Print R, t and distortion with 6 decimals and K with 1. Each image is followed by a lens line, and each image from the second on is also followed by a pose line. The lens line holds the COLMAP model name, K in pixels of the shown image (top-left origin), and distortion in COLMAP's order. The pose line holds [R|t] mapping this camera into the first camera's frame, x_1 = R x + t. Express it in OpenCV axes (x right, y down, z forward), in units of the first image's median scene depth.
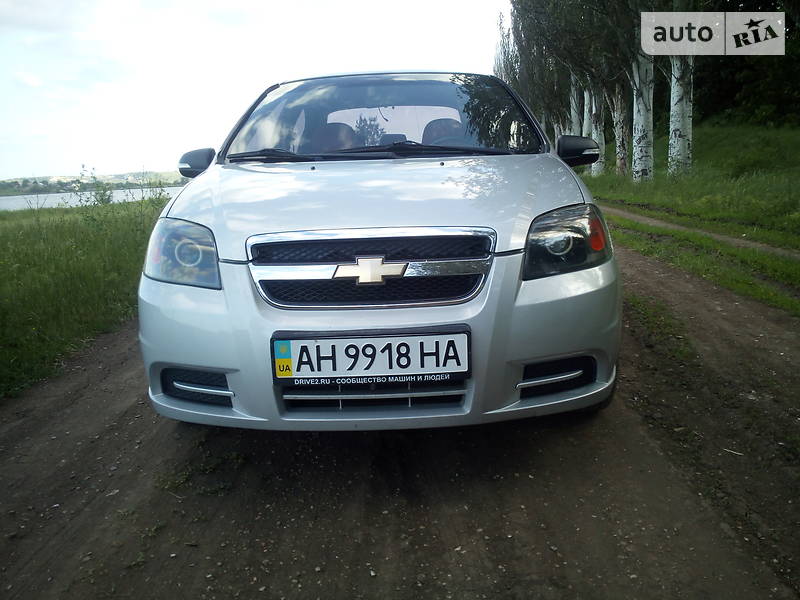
lens RADIAL K [[647.0, 0, 403.6], [0, 647.0, 292.8], [0, 0, 1]] dist [0.048586, -0.077281]
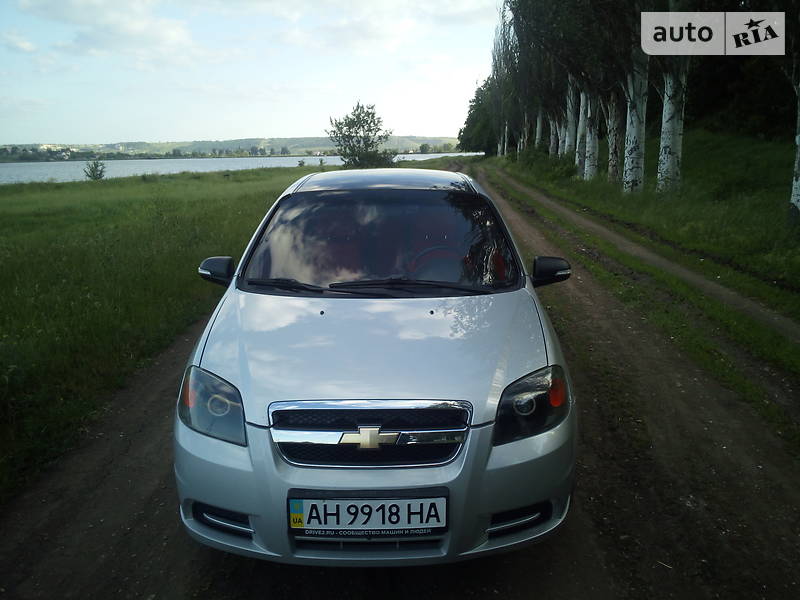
lens RADIAL K [[647.0, 0, 407.3], [0, 647.0, 296.9], [0, 0, 1]] dist [0.048586, -0.077281]
pose [[0.999271, 0.032498, 0.020038, -0.009884], [-0.033222, 0.998766, 0.036923, -0.269550], [-0.018814, -0.037562, 0.999117, -0.169361]]
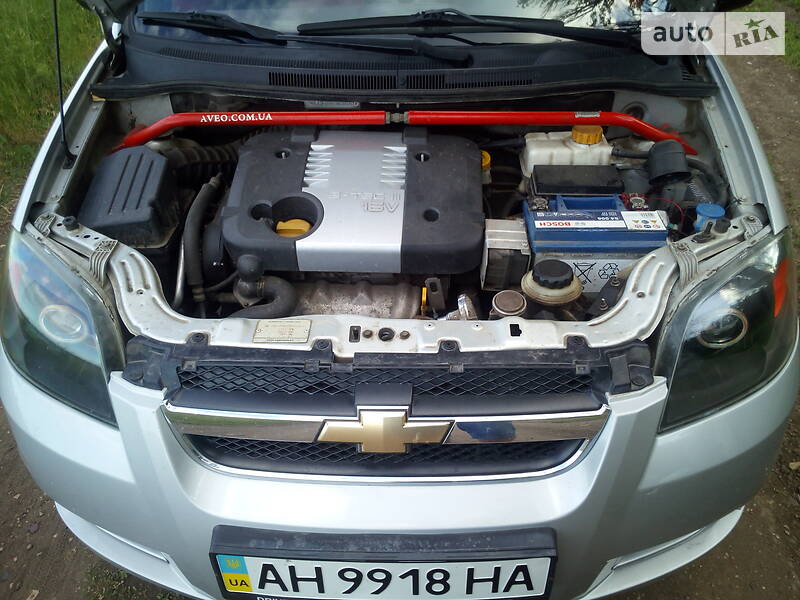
lens RADIAL K [[647.0, 0, 400.6], [0, 647.0, 300.8], [0, 0, 1]] dist [0.048586, -0.077281]
pose [[0.999439, 0.032943, -0.006000, -0.028816], [-0.026666, 0.891382, 0.452467, -0.291408], [0.020254, -0.452053, 0.891761, 0.433478]]
